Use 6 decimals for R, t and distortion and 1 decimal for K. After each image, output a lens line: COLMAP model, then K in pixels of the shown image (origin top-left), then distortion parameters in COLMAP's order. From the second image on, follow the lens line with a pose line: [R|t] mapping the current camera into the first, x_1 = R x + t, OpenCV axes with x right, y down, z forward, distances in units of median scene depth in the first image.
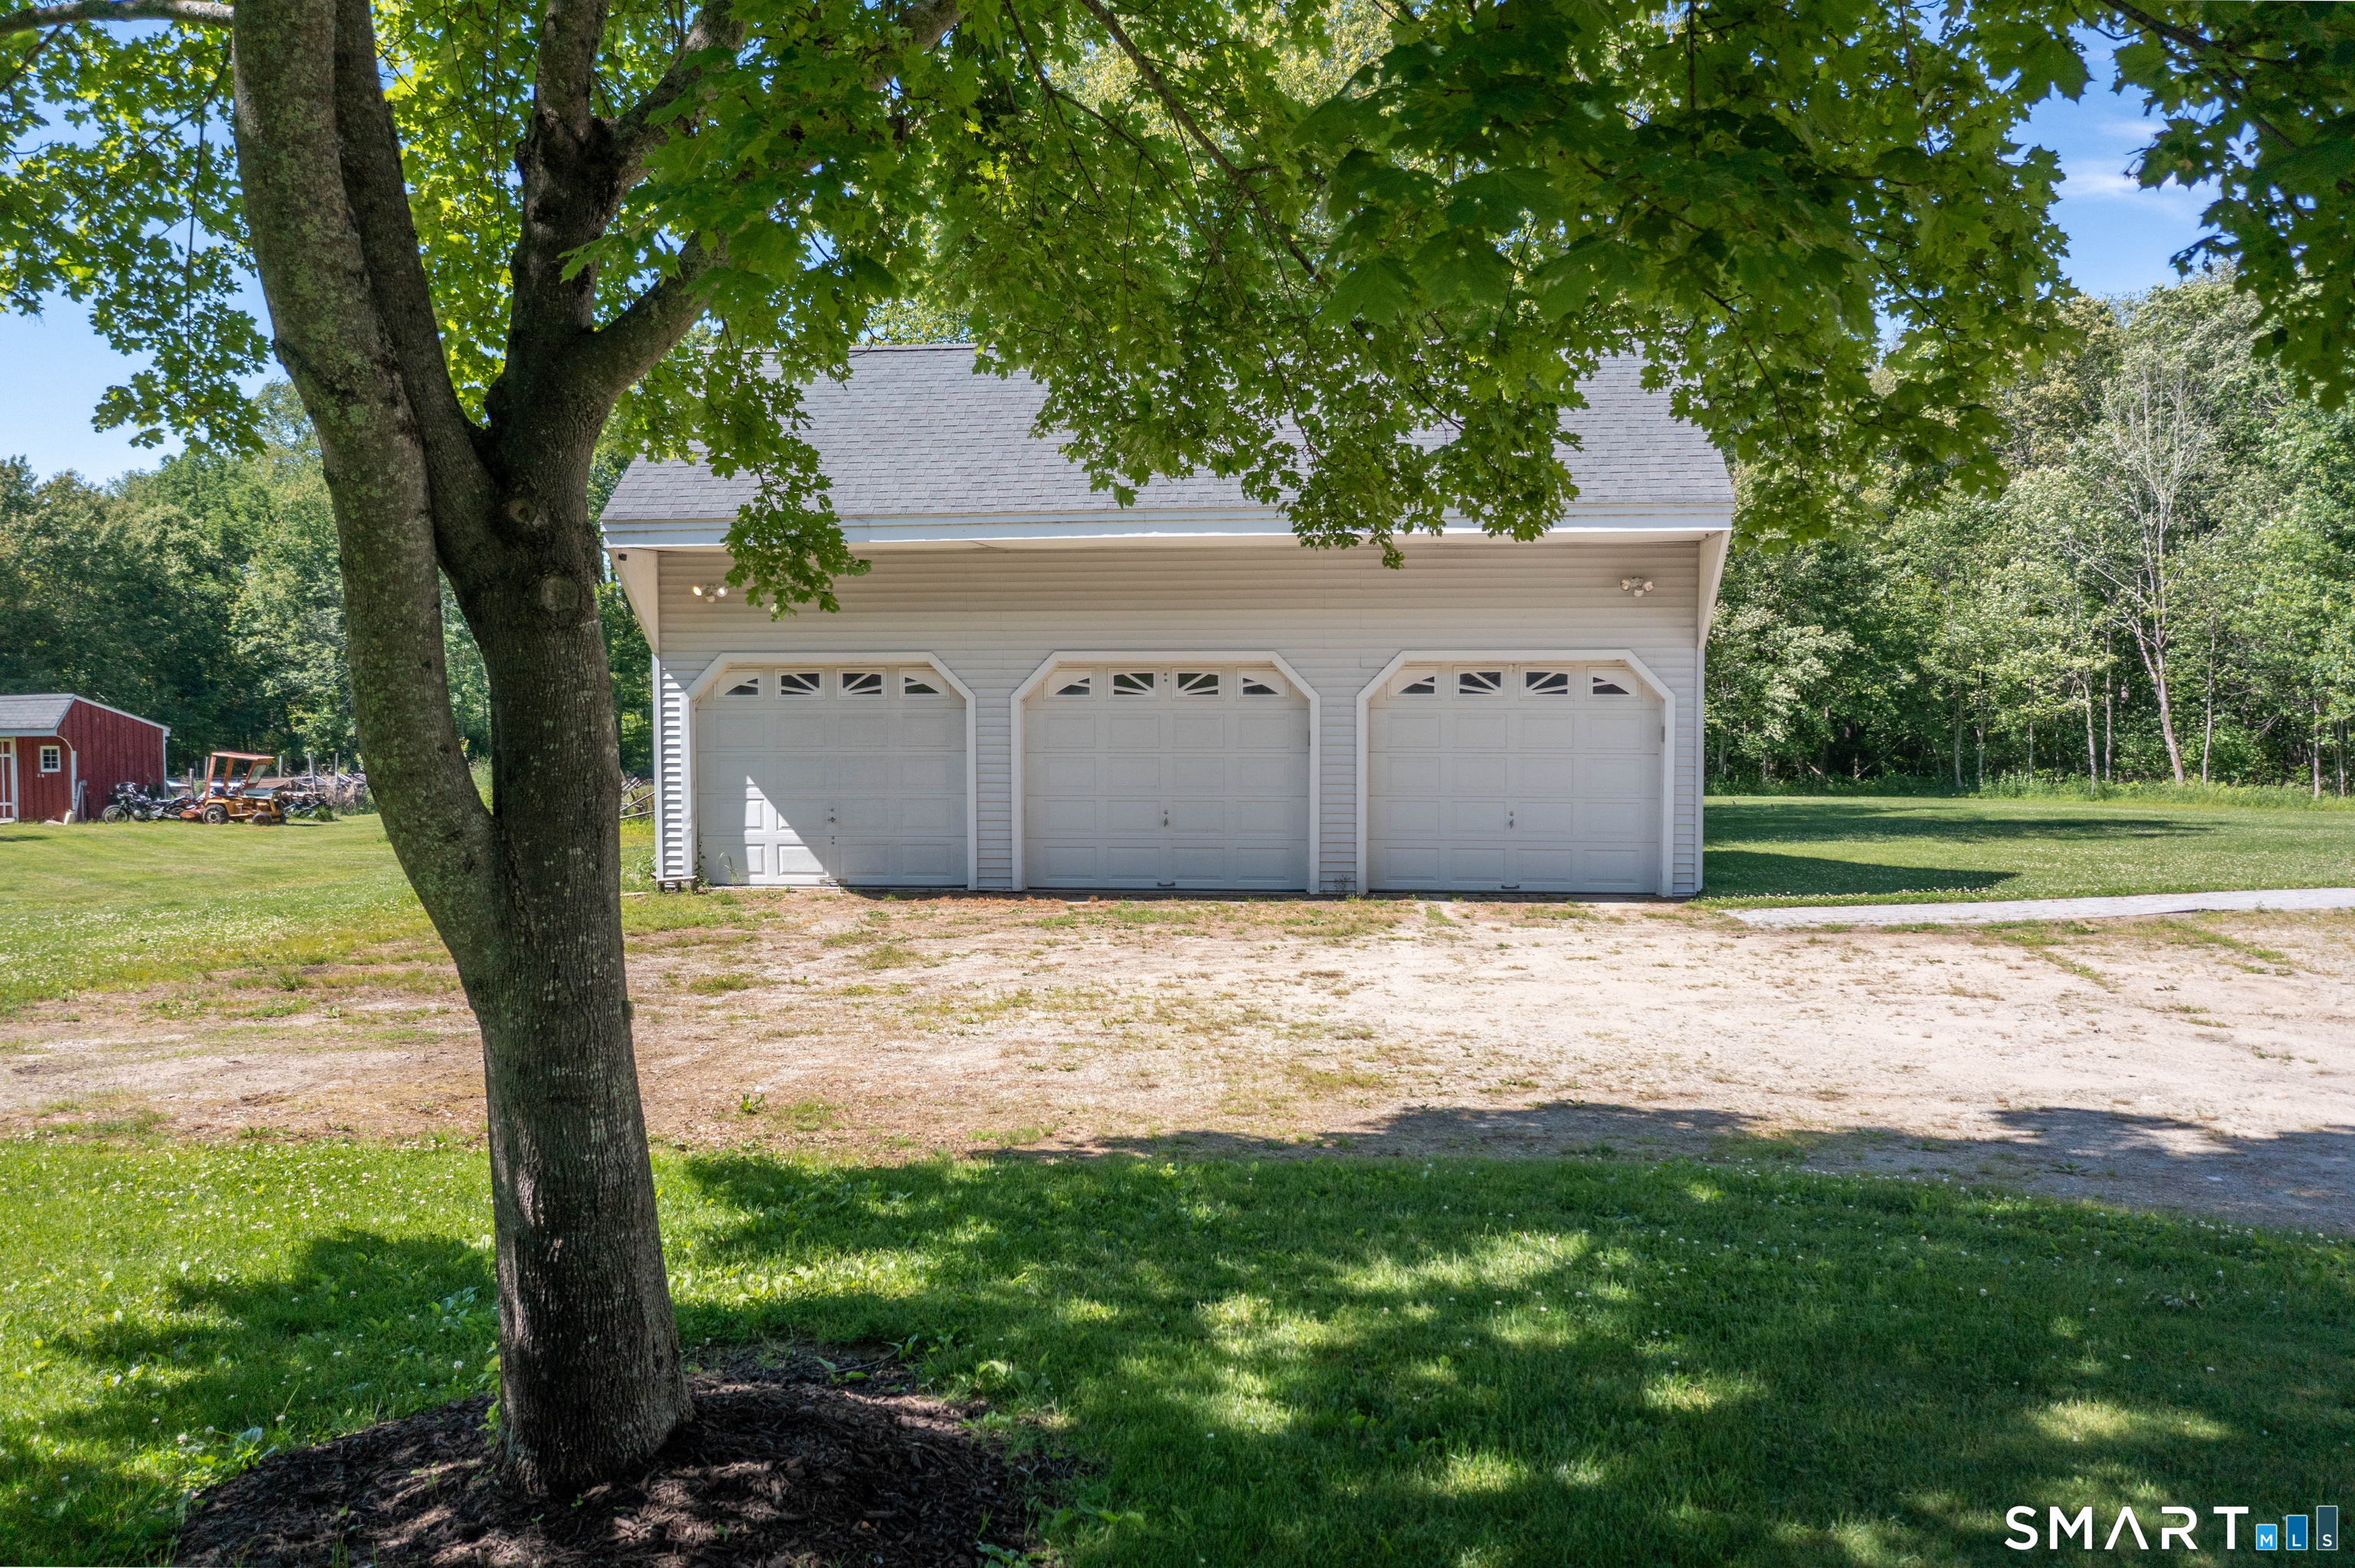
lens RADIAL K [[1869.6, 0, 1172.0], [0, 1869.6, 781.0], [0, 0, 1]] dist [-0.029398, 0.013927]
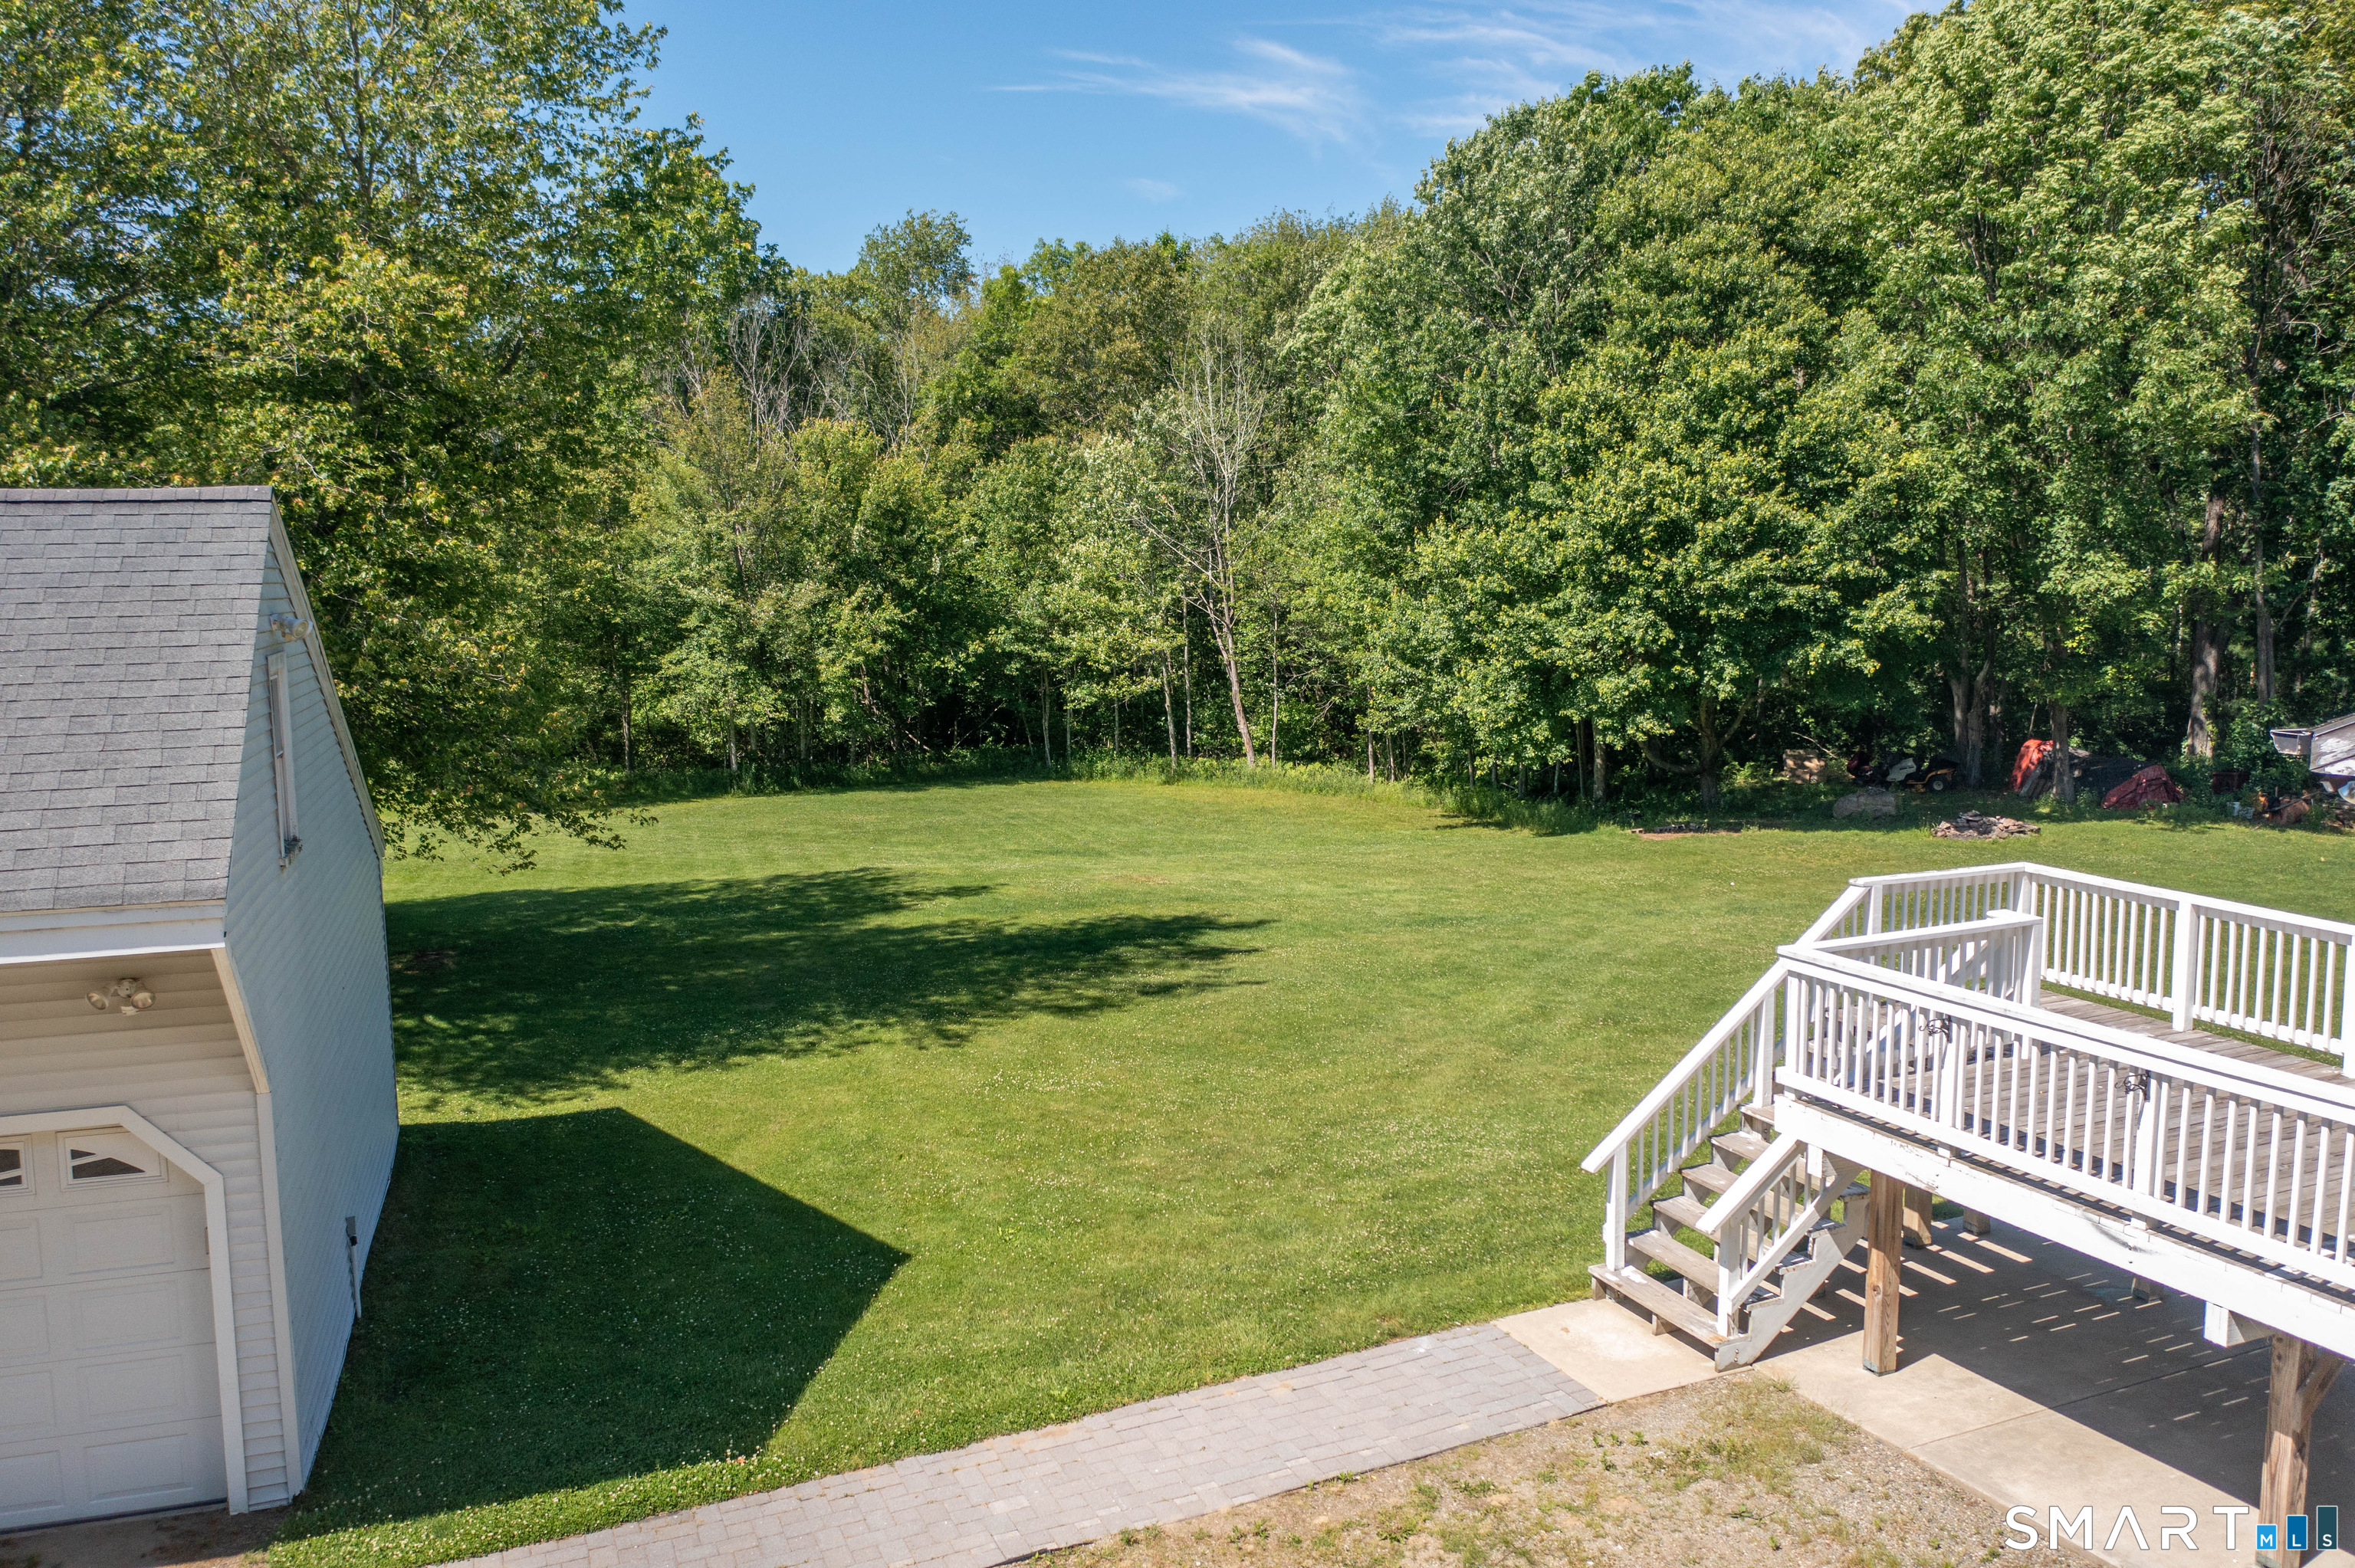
lens RADIAL K [[1869.6, 0, 1172.0], [0, 1869.6, 781.0], [0, 0, 1]] dist [-0.029398, 0.013927]
pose [[0.908542, -0.053369, 0.414370, 0.096744], [0.025475, 0.997039, 0.072558, -0.062737], [-0.417016, -0.055366, 0.907211, 0.122862]]
